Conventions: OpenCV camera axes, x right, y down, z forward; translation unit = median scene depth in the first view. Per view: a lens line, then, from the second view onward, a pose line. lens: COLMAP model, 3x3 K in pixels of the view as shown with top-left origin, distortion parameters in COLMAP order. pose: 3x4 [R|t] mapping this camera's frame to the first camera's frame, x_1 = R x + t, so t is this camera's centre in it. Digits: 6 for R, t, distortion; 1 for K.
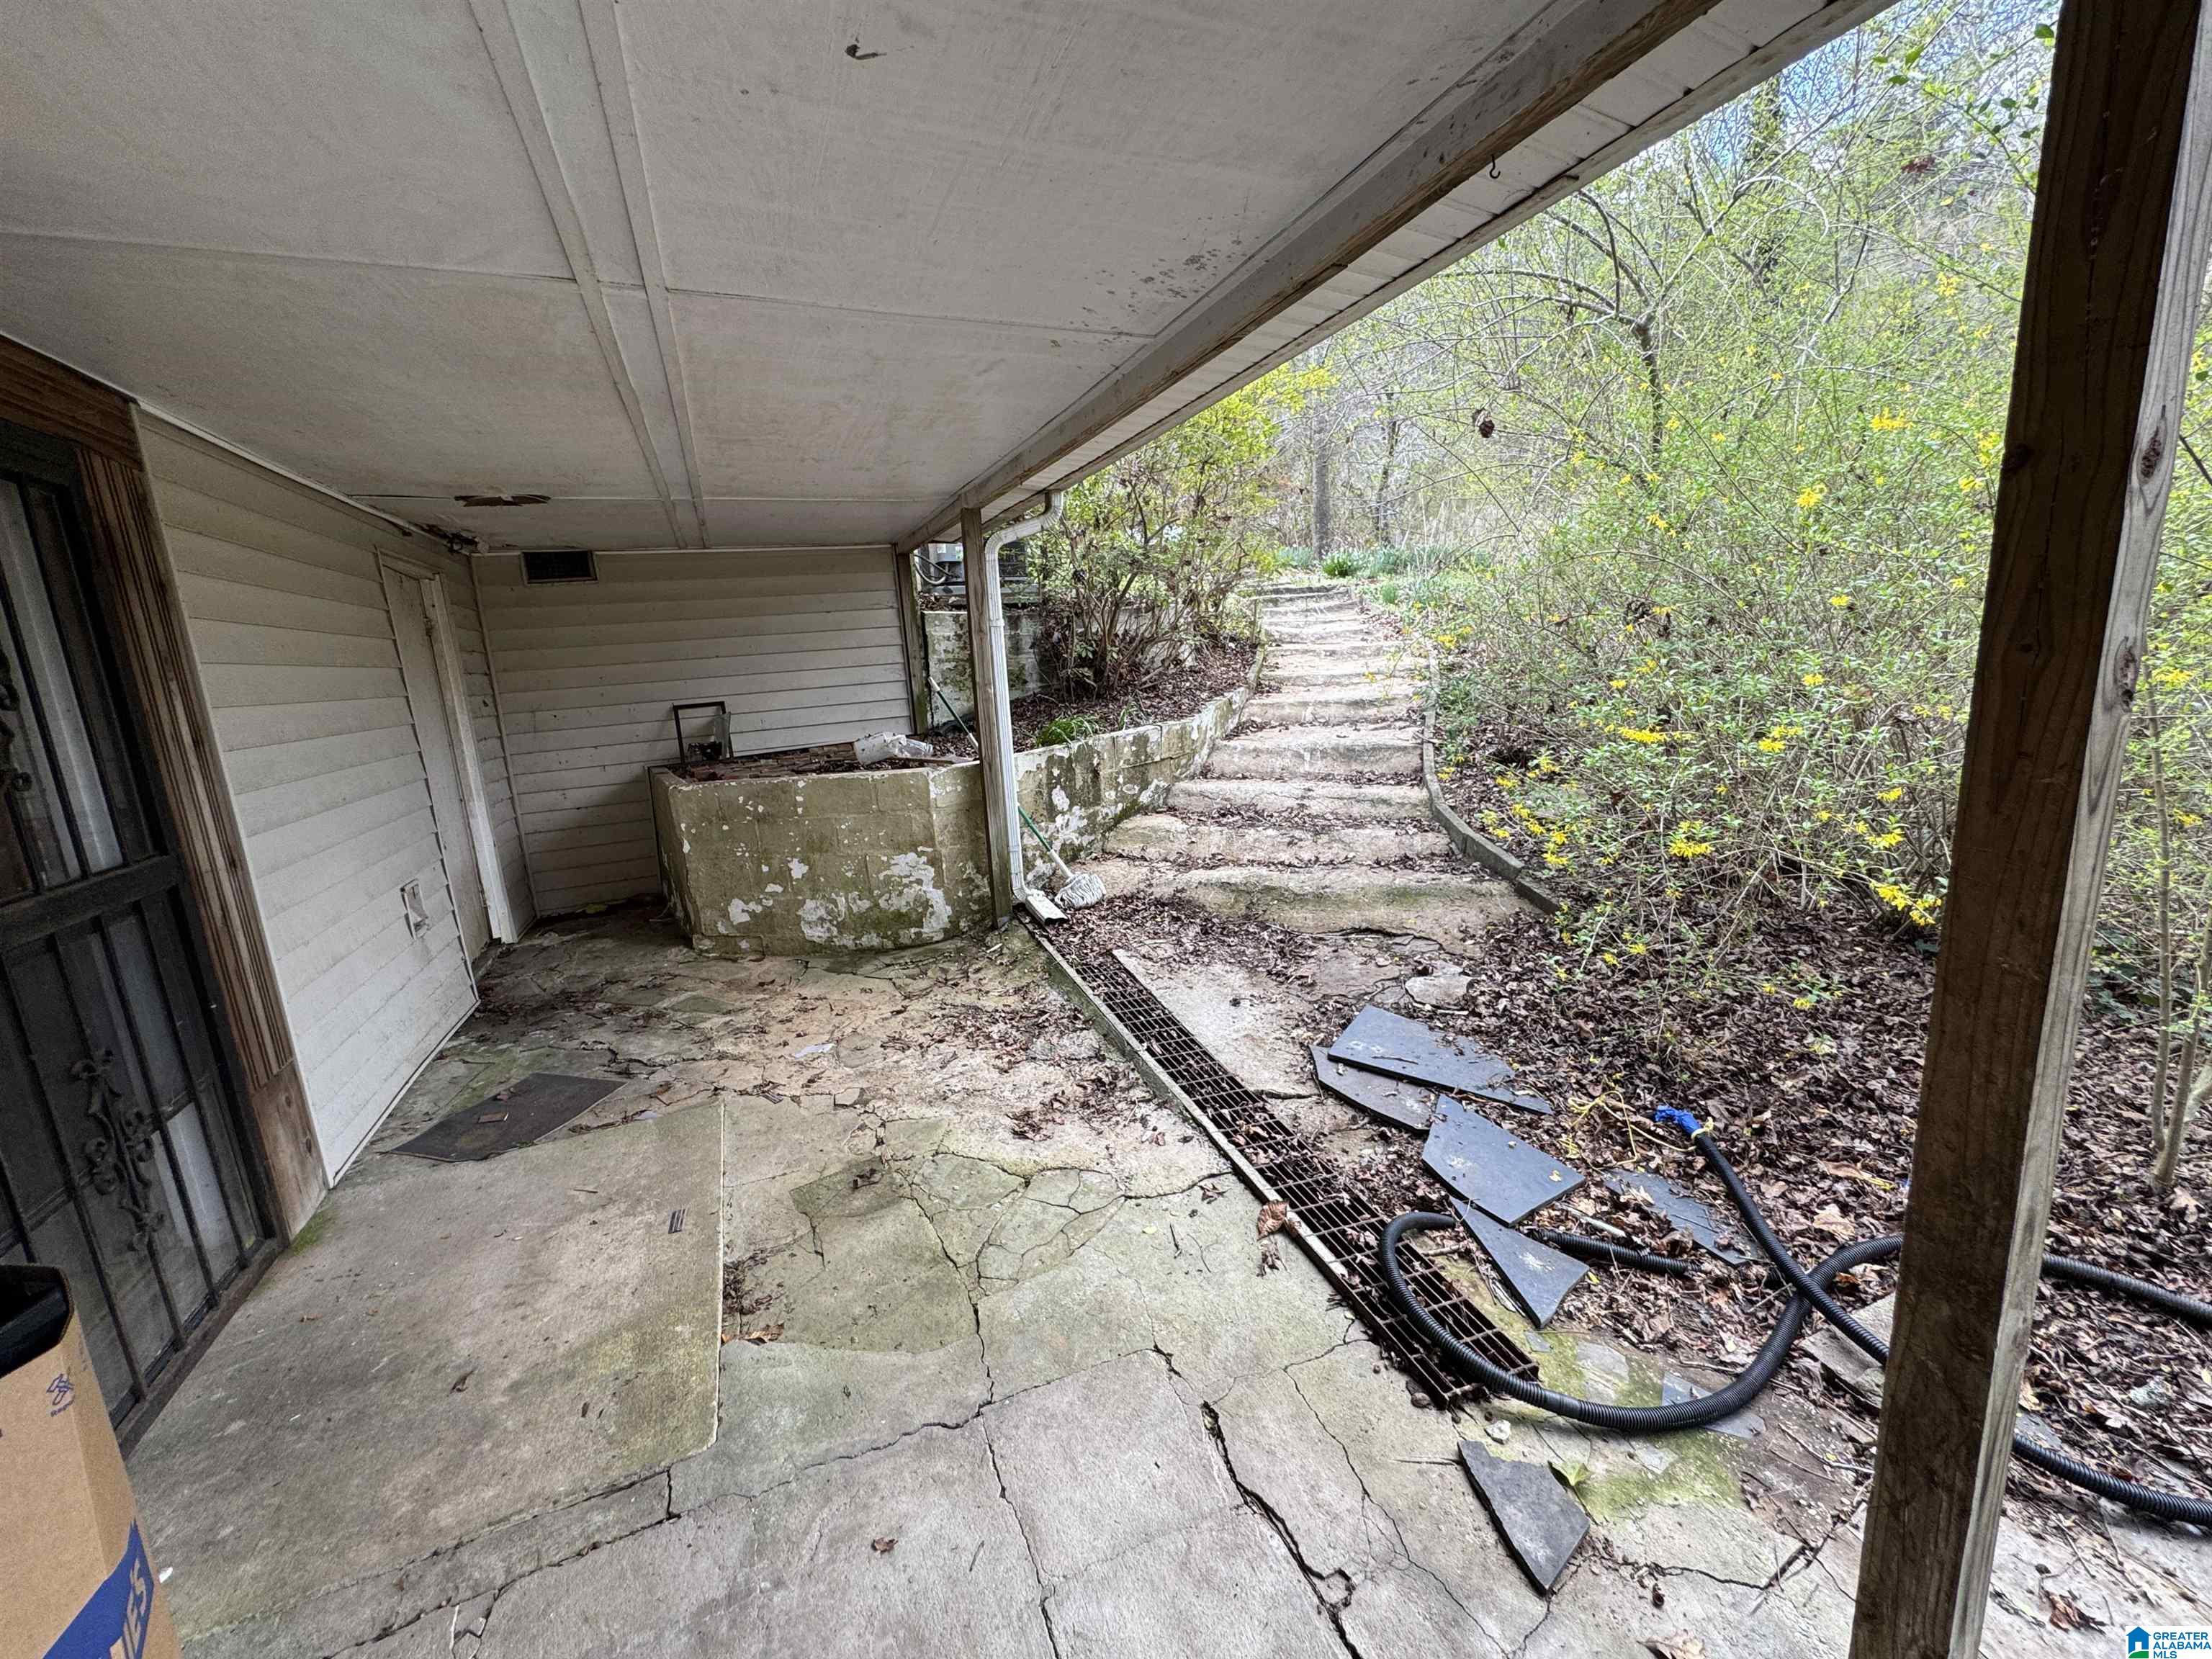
lens RADIAL K [[884.0, 0, 1102.9], [0, 884.0, 827.5], [0, 0, 1]] dist [-0.002034, -0.000100]
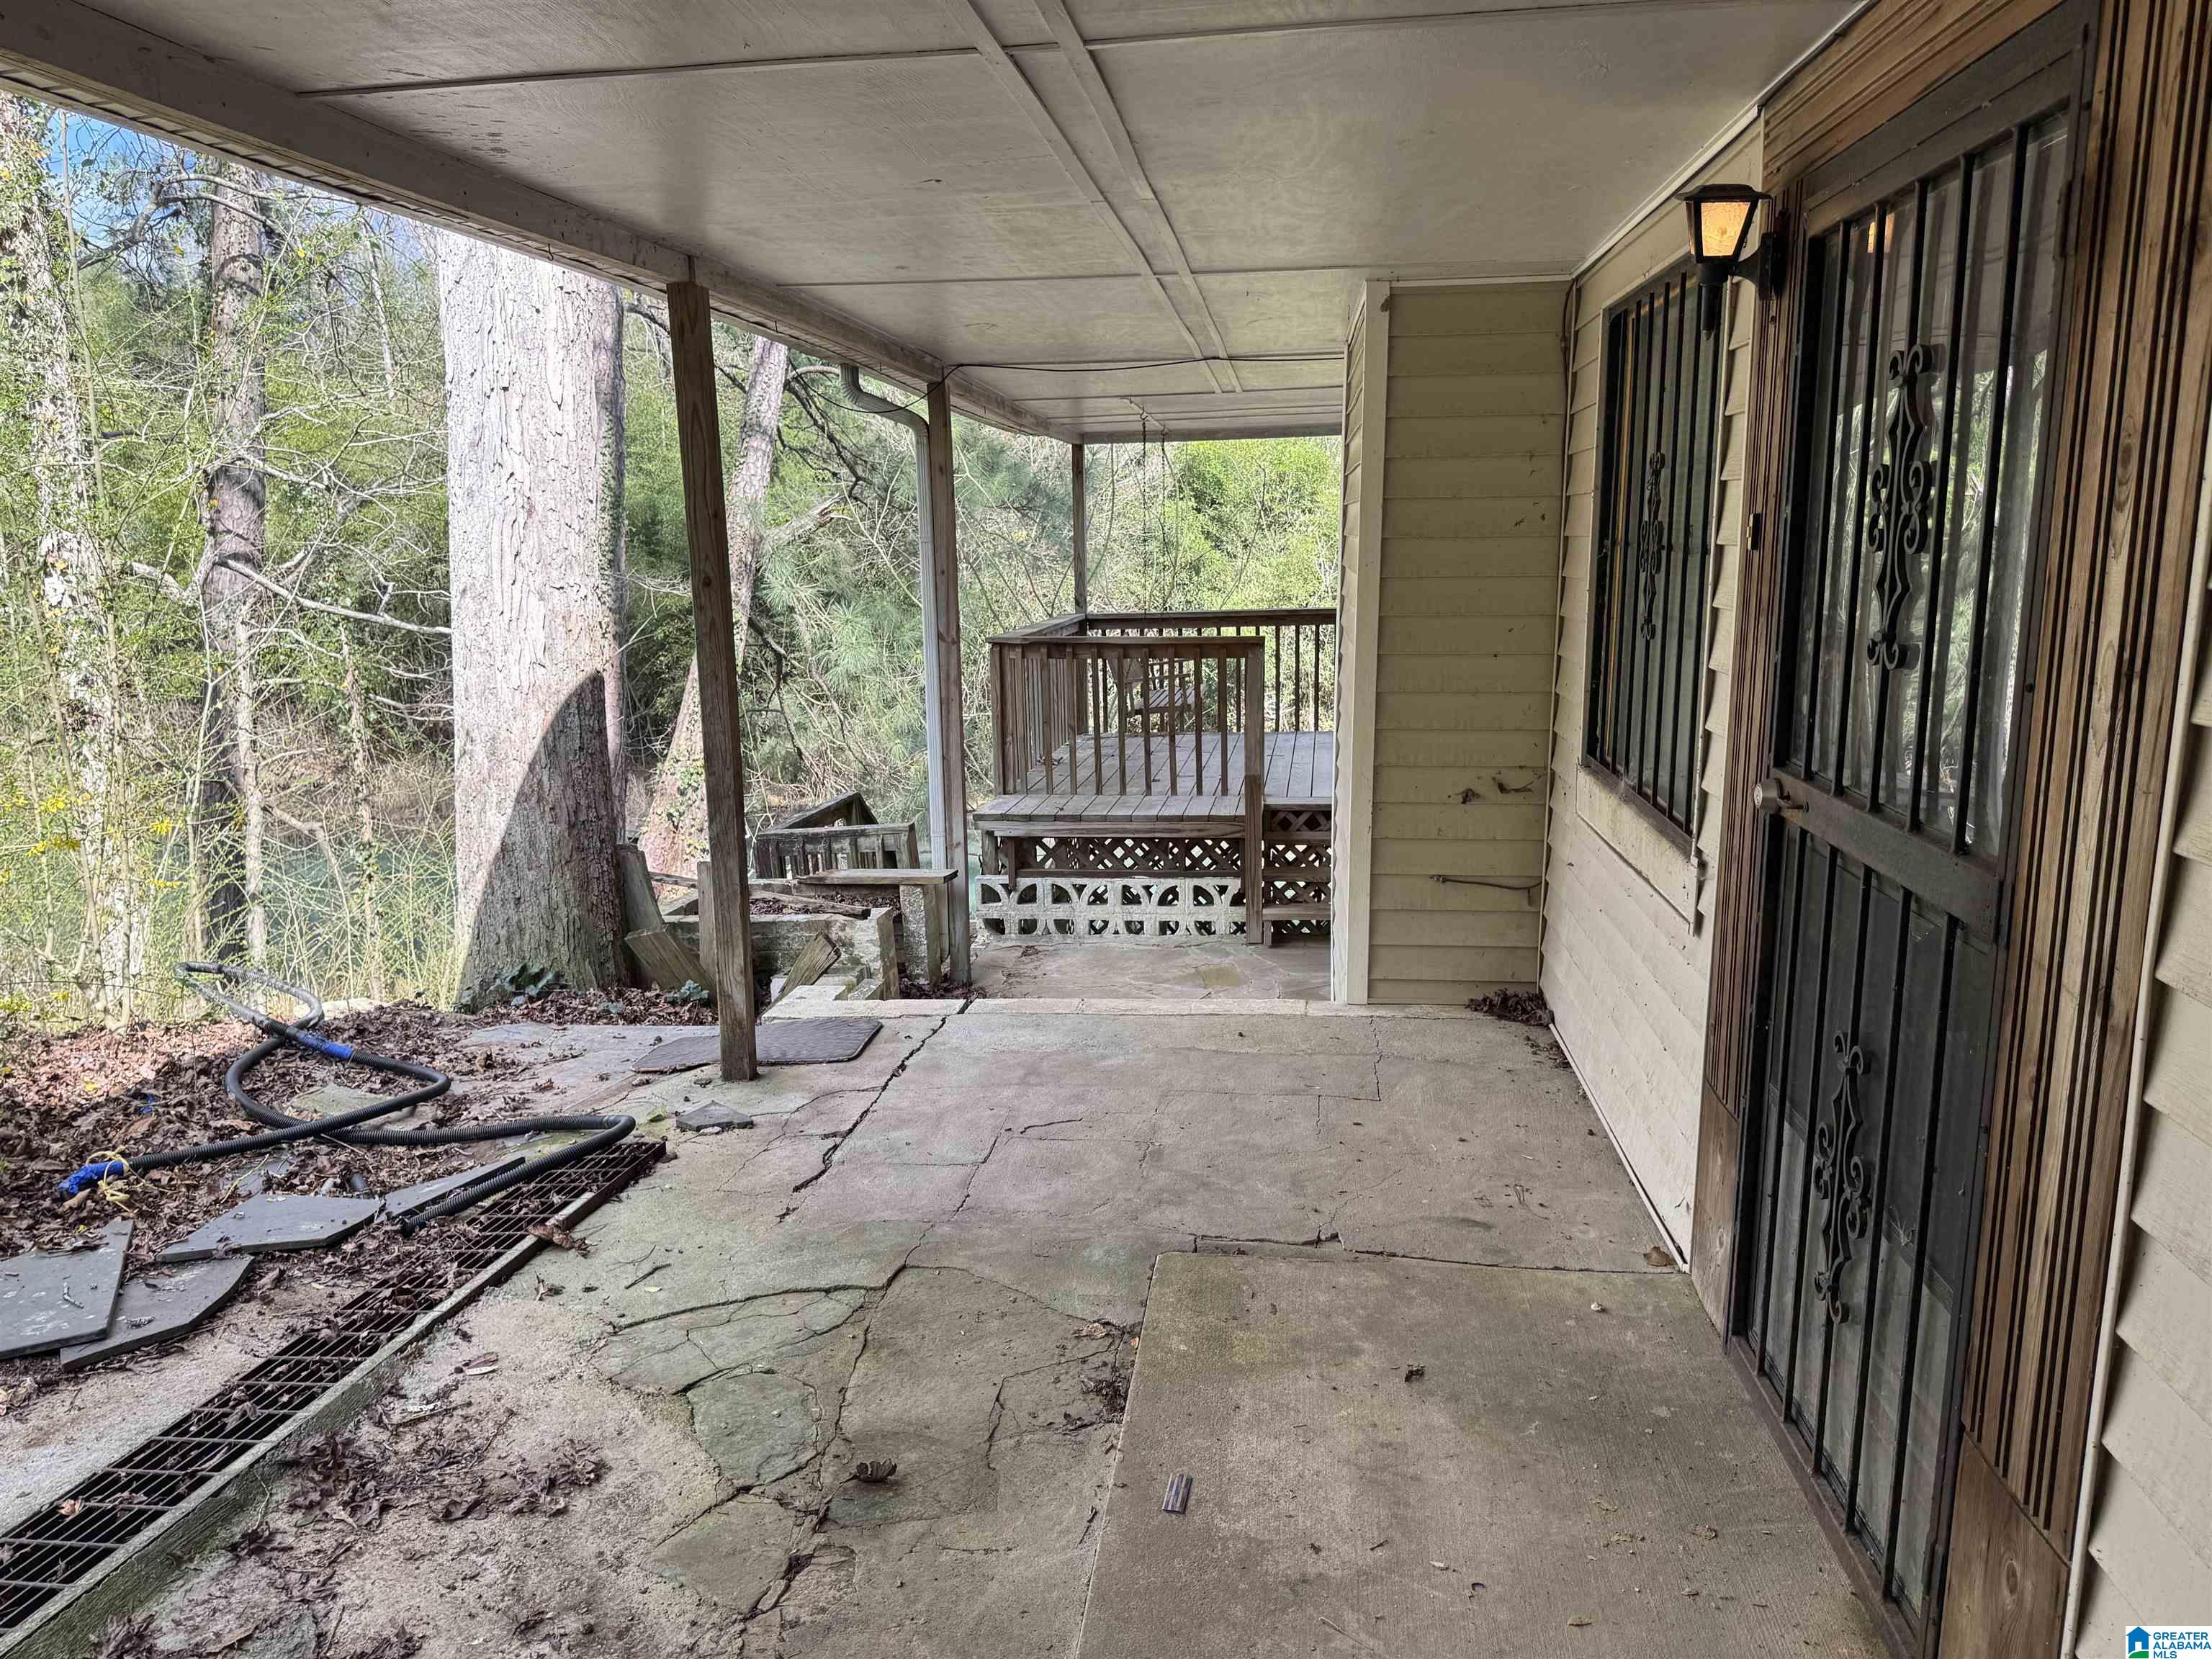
lens RADIAL K [[1546.6, 0, 1106.0], [0, 1546.6, 829.5], [0, 0, 1]] dist [-0.001654, -0.000829]
pose [[-0.864697, -0.023967, 0.501721, -0.970388], [0.163011, 0.931407, 0.325435, -0.315049], [-0.475107, 0.363189, -0.801478, 1.730027]]
